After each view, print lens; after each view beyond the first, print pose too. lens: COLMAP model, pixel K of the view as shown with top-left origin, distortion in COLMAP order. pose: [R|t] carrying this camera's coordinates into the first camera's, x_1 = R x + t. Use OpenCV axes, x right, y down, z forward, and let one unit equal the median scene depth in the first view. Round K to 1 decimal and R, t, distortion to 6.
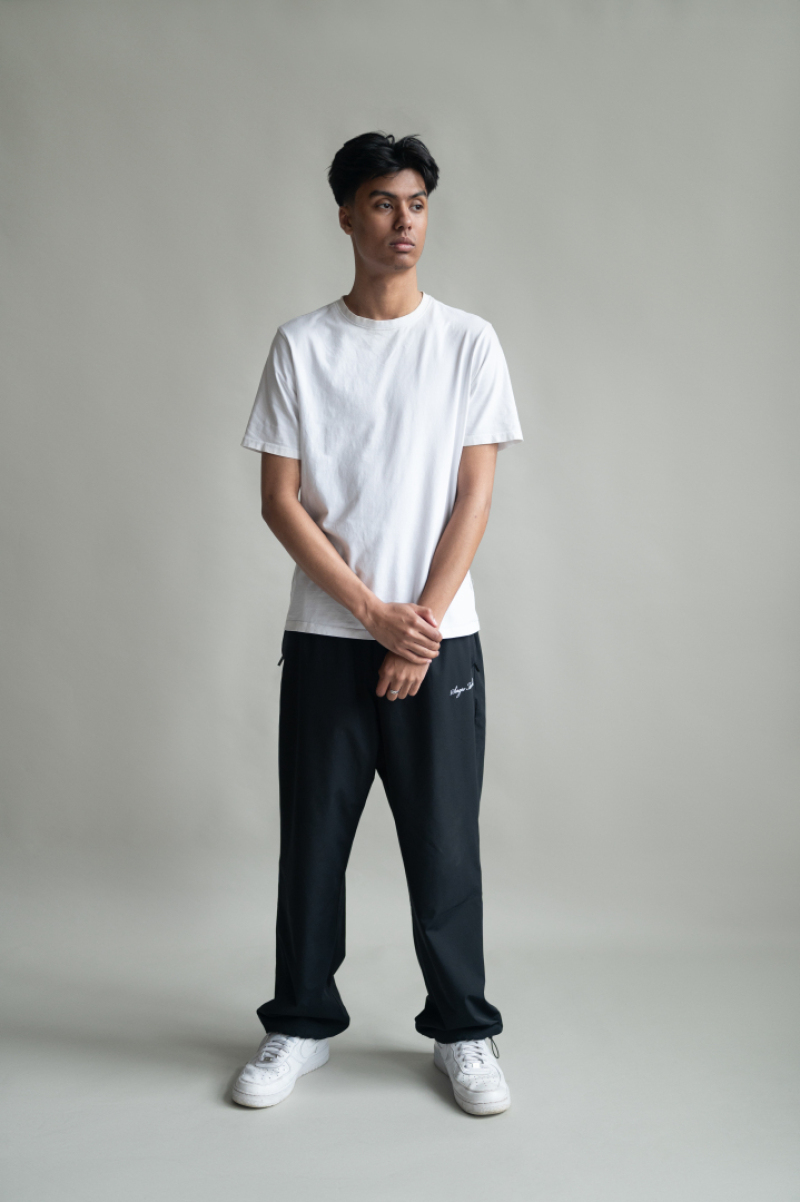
lens RADIAL K [[1835.3, 0, 400.0], [0, 1835.3, 601.0], [0, 0, 1]] dist [0.107544, 0.069527]
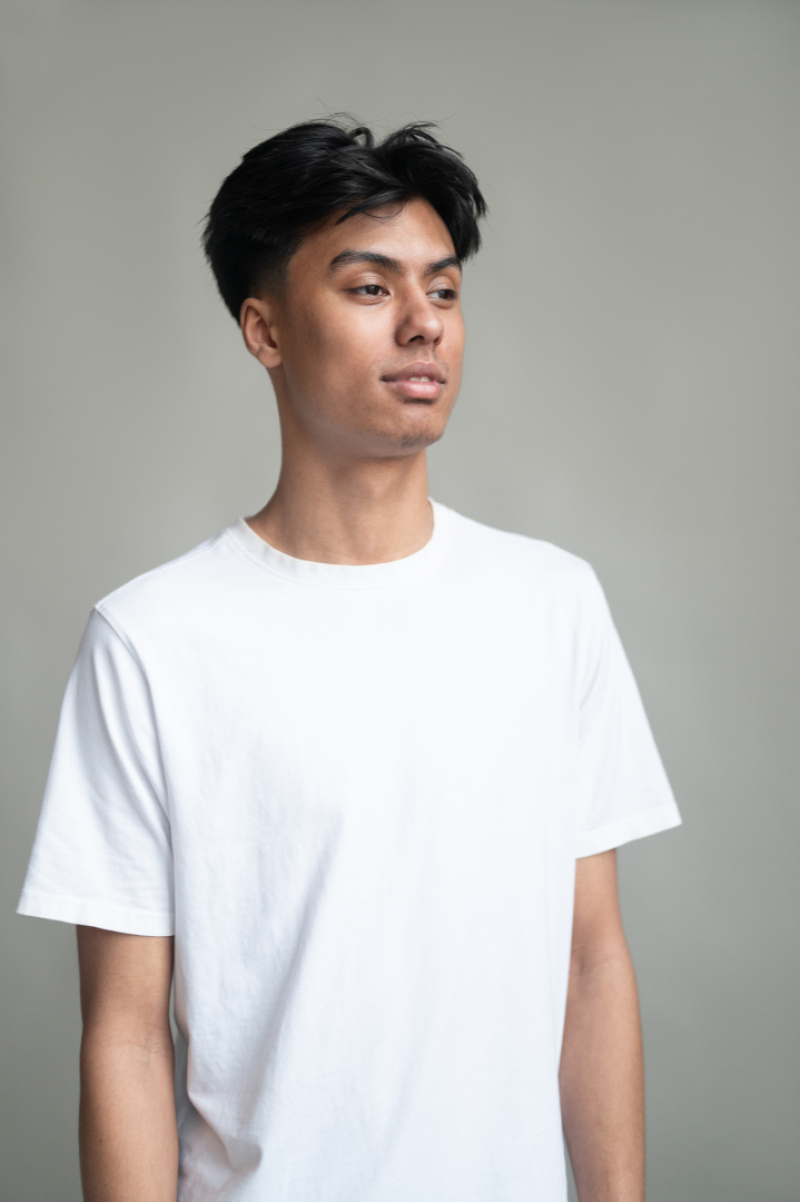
lens RADIAL K [[1835.3, 0, 400.0], [0, 1835.3, 601.0], [0, 0, 1]] dist [0.107544, 0.069527]
pose [[0.986045, -0.048592, 0.159227, -0.067977], [0.068131, 0.990476, -0.119650, -0.099515], [-0.151896, 0.128829, 0.979965, 0.617476]]
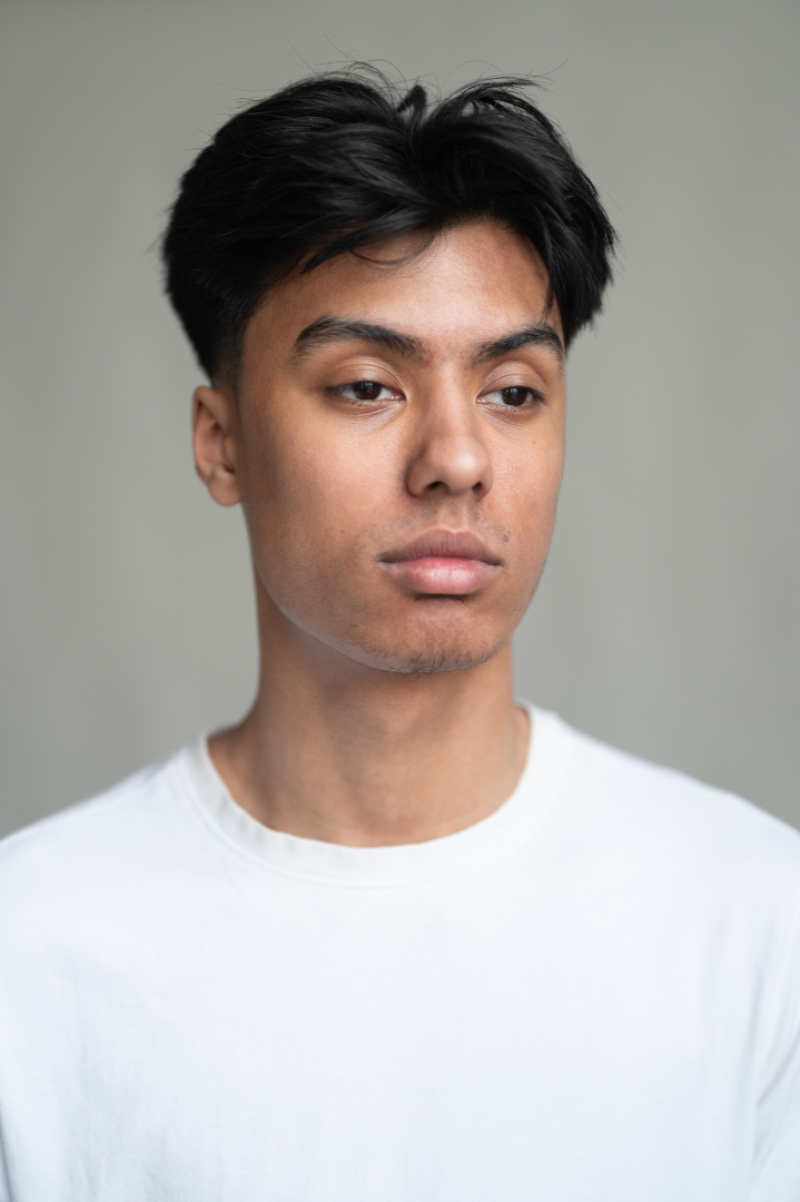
lens RADIAL K [[1789.5, 0, 420.6], [0, 1789.5, 588.5], [0, 0, 1]] dist [0.083458, 0.082339]
pose [[0.995352, 0.012076, -0.095547, 0.019172], [-0.019759, 0.996609, -0.079876, -0.173763], [0.094258, 0.081393, 0.992215, 0.791222]]
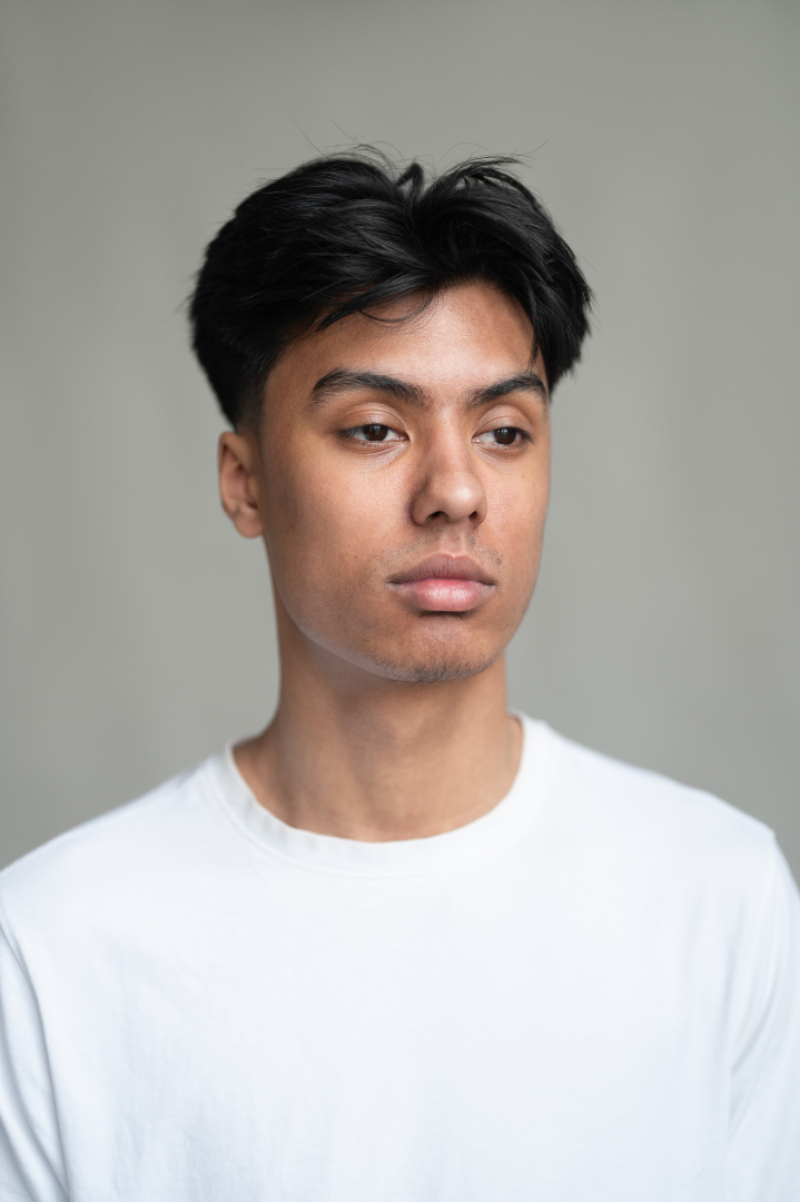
lens RADIAL K [[1835.3, 0, 400.0], [0, 1835.3, 601.0], [0, 0, 1]] dist [0.107544, 0.069527]
pose [[0.994863, -0.003753, -0.101158, 0.020578], [-0.006567, 0.994815, -0.101491, -0.166300], [0.101015, 0.101634, 0.989680, 0.756832]]
